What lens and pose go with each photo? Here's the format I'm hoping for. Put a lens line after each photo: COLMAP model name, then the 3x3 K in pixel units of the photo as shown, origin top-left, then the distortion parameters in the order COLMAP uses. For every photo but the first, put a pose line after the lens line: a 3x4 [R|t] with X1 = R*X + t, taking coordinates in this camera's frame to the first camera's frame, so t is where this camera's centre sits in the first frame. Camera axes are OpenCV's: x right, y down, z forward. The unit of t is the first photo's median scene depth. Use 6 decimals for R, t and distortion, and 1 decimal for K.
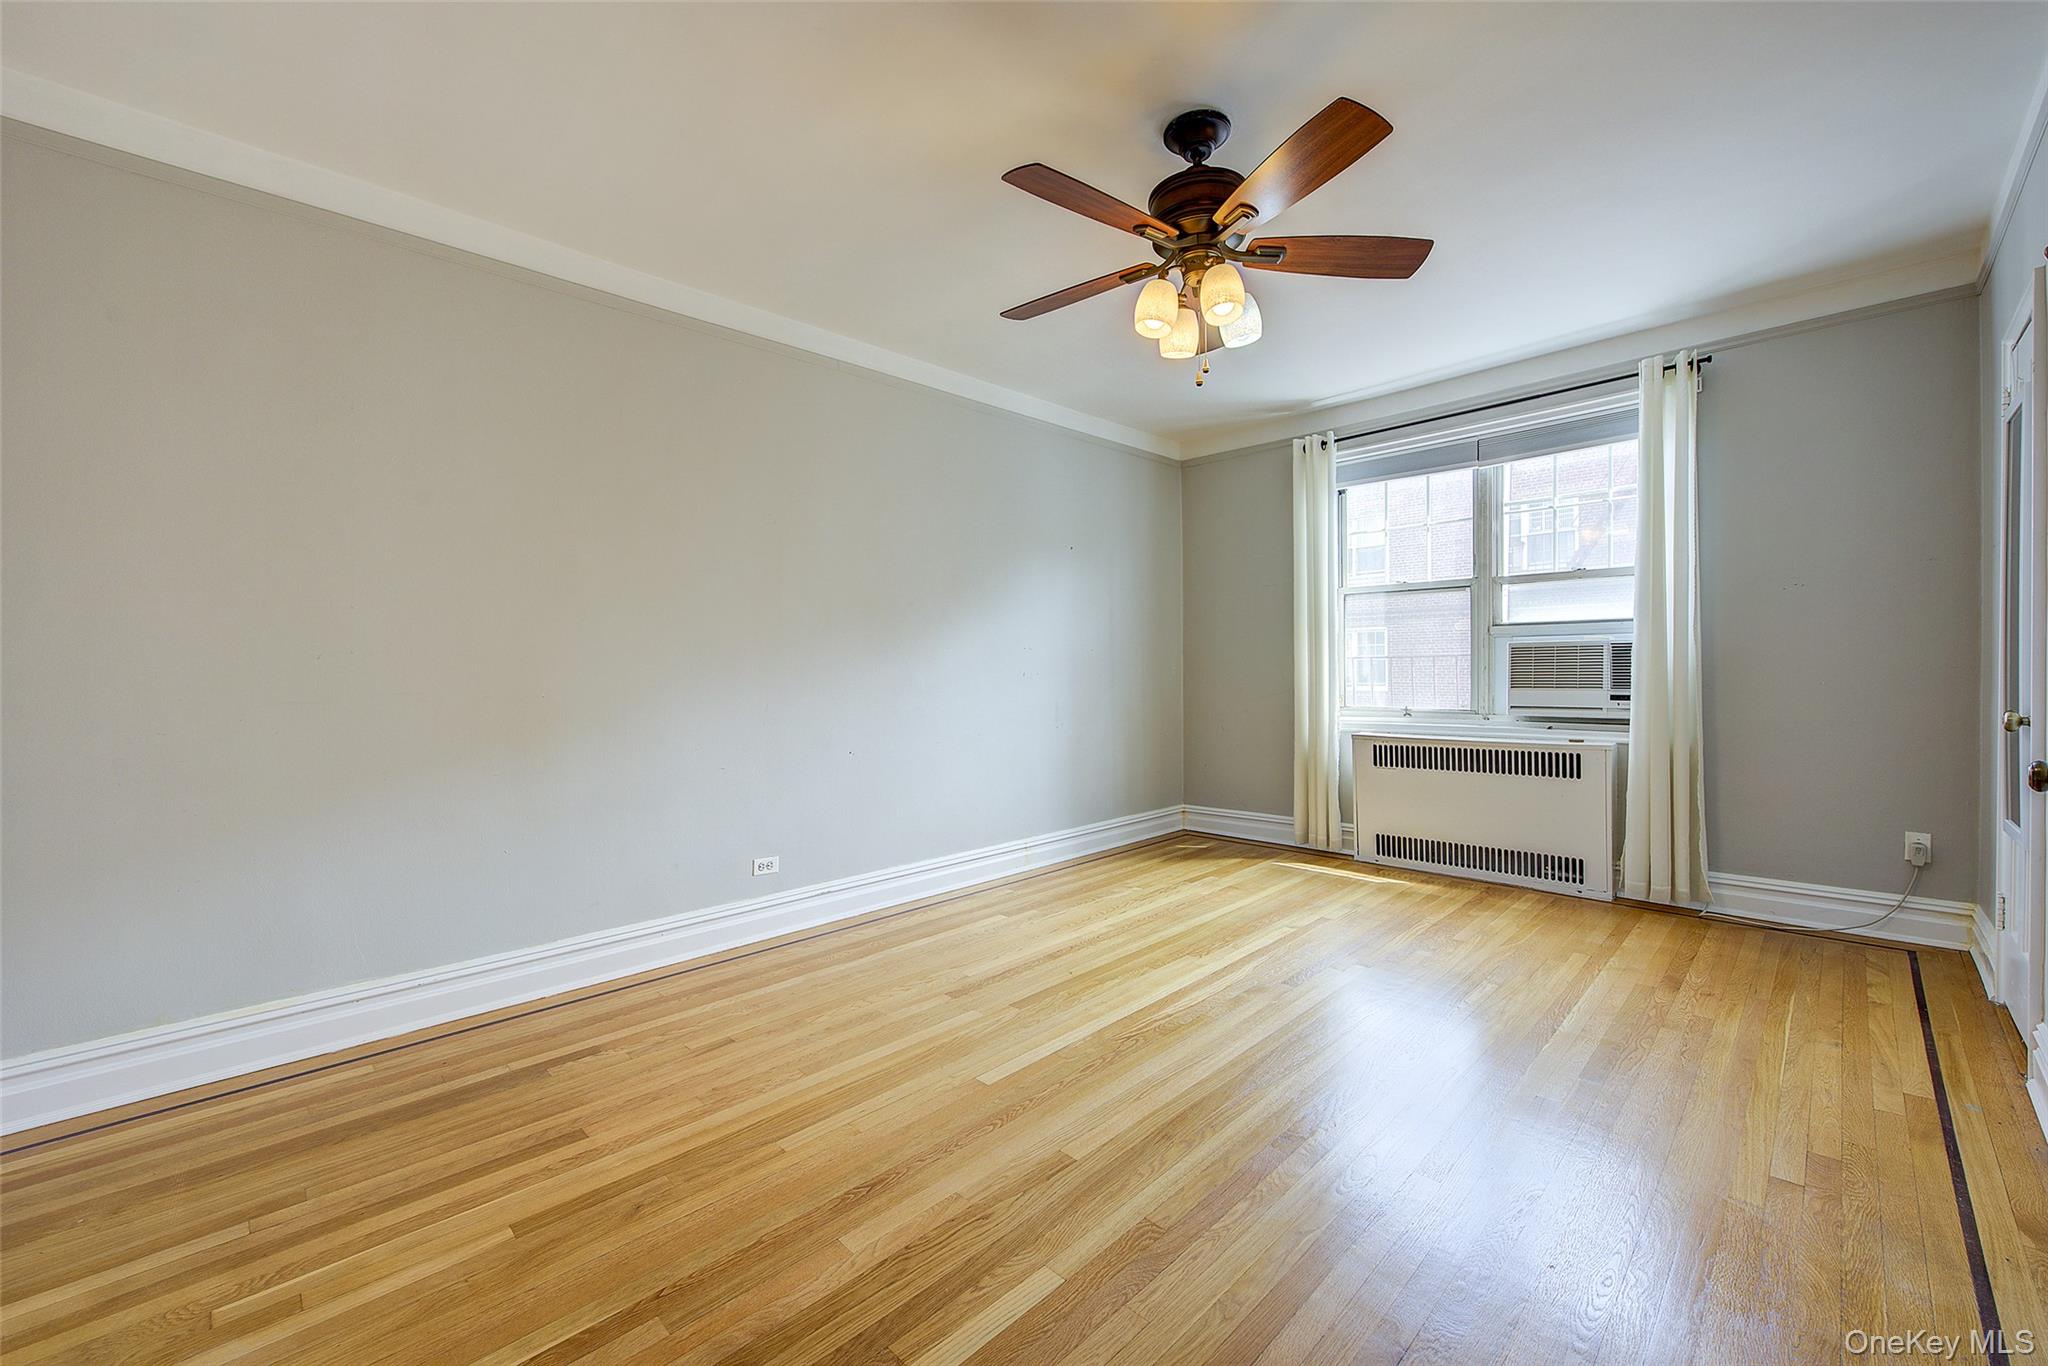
lens RADIAL K [[814.1, 0, 1029.9], [0, 814.1, 683.0], [0, 0, 1]] dist [0.002138, -0.000656]
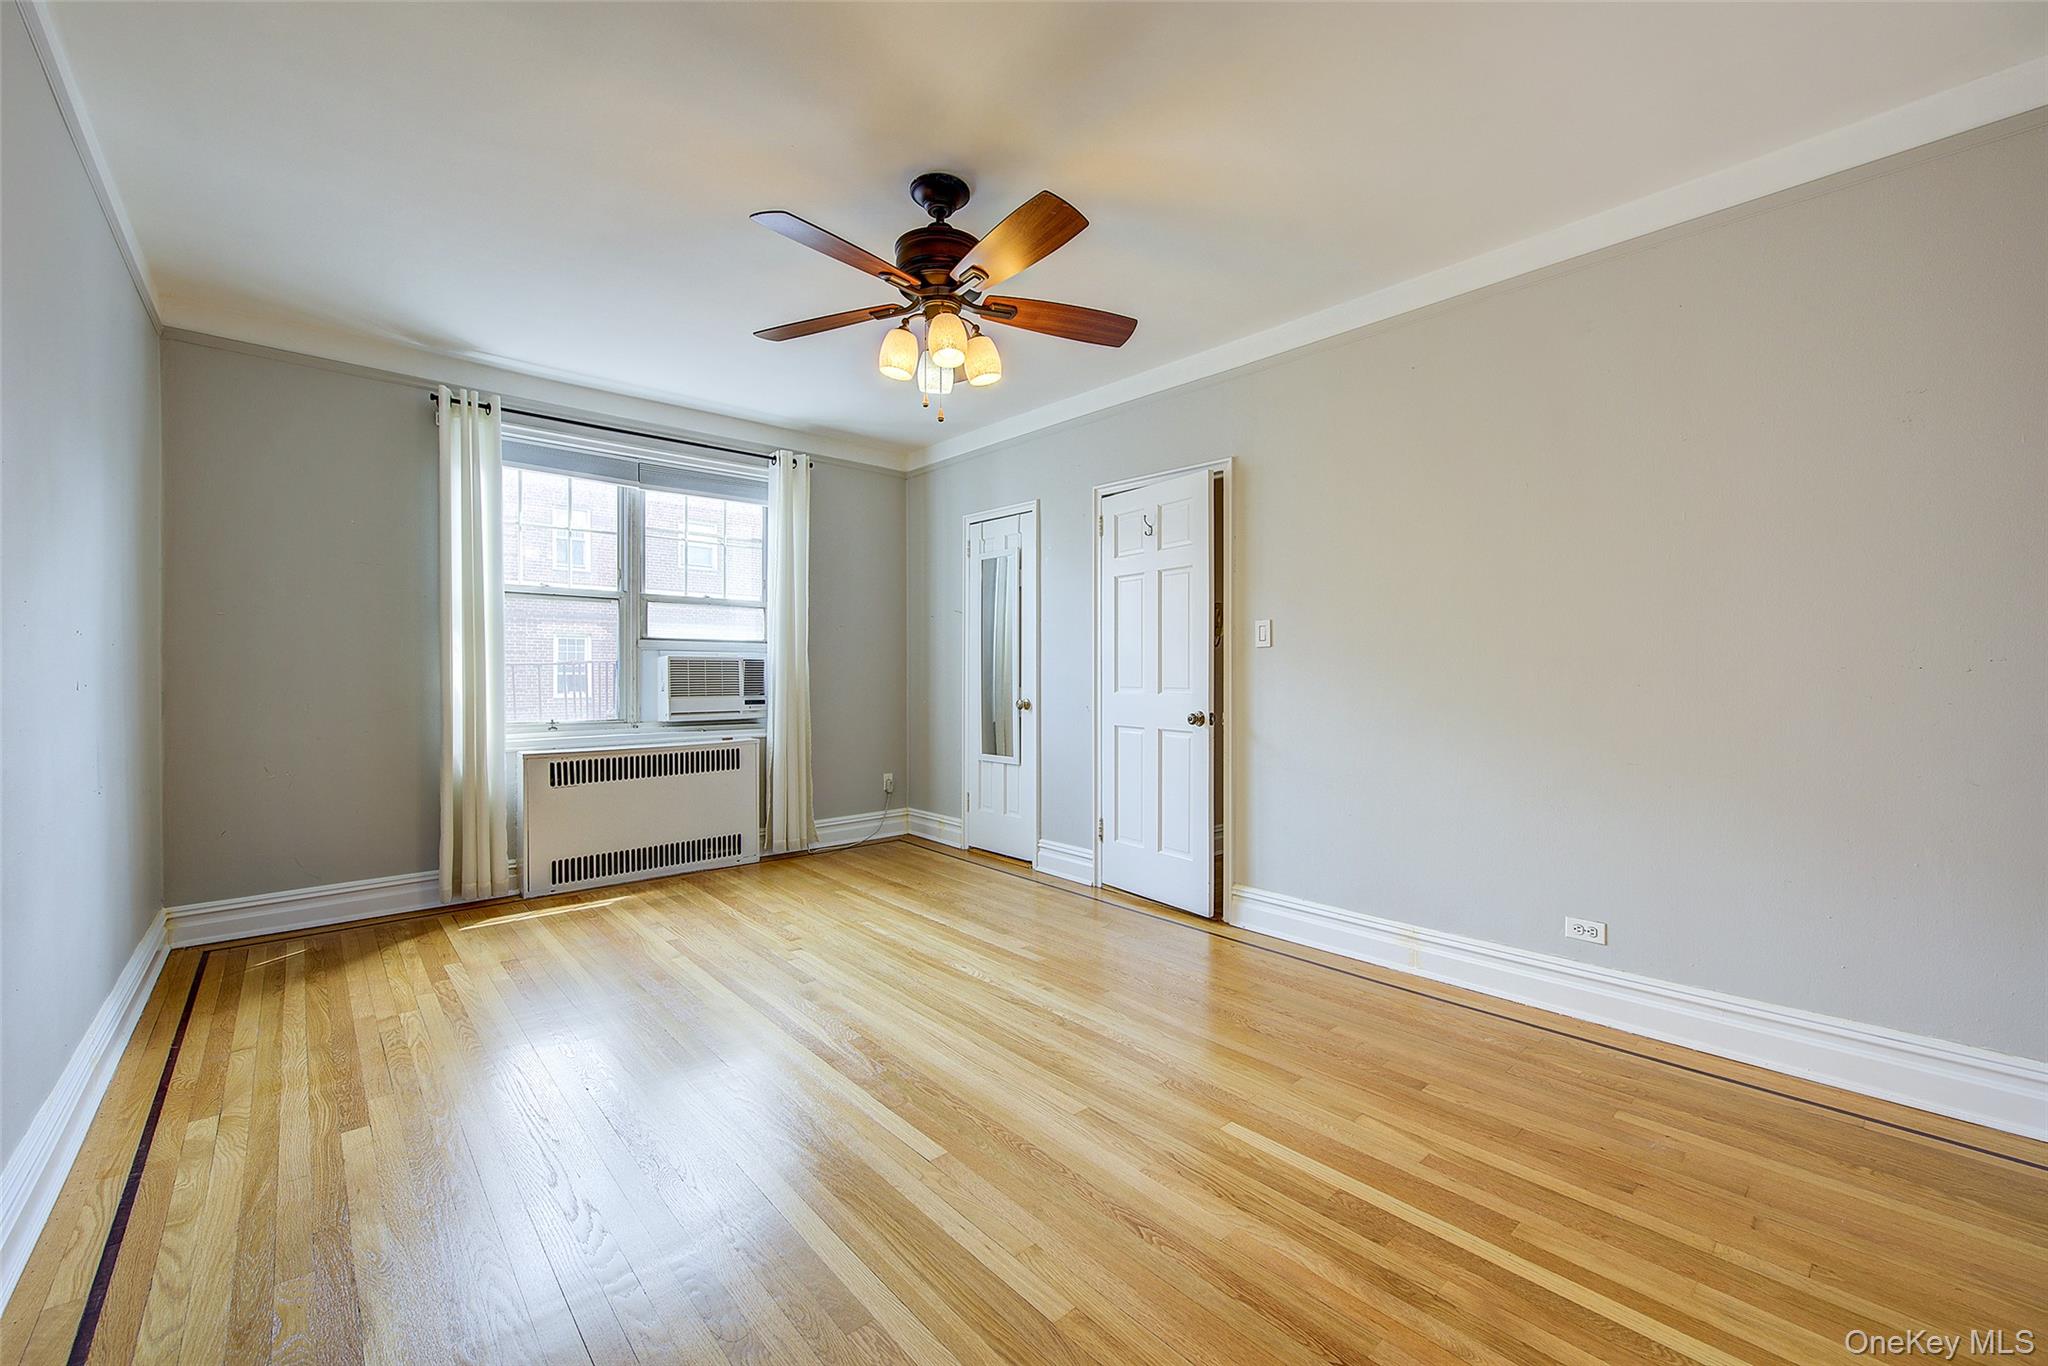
lens RADIAL K [[814.1, 0, 1029.9], [0, 814.1, 683.0], [0, 0, 1]] dist [0.002138, -0.000656]
pose [[0.047647, 0.000403, 0.998864, -0.522027], [0.016957, 0.999855, -0.001212, -0.003242], [-0.998720, 0.016996, 0.047633, 0.490323]]
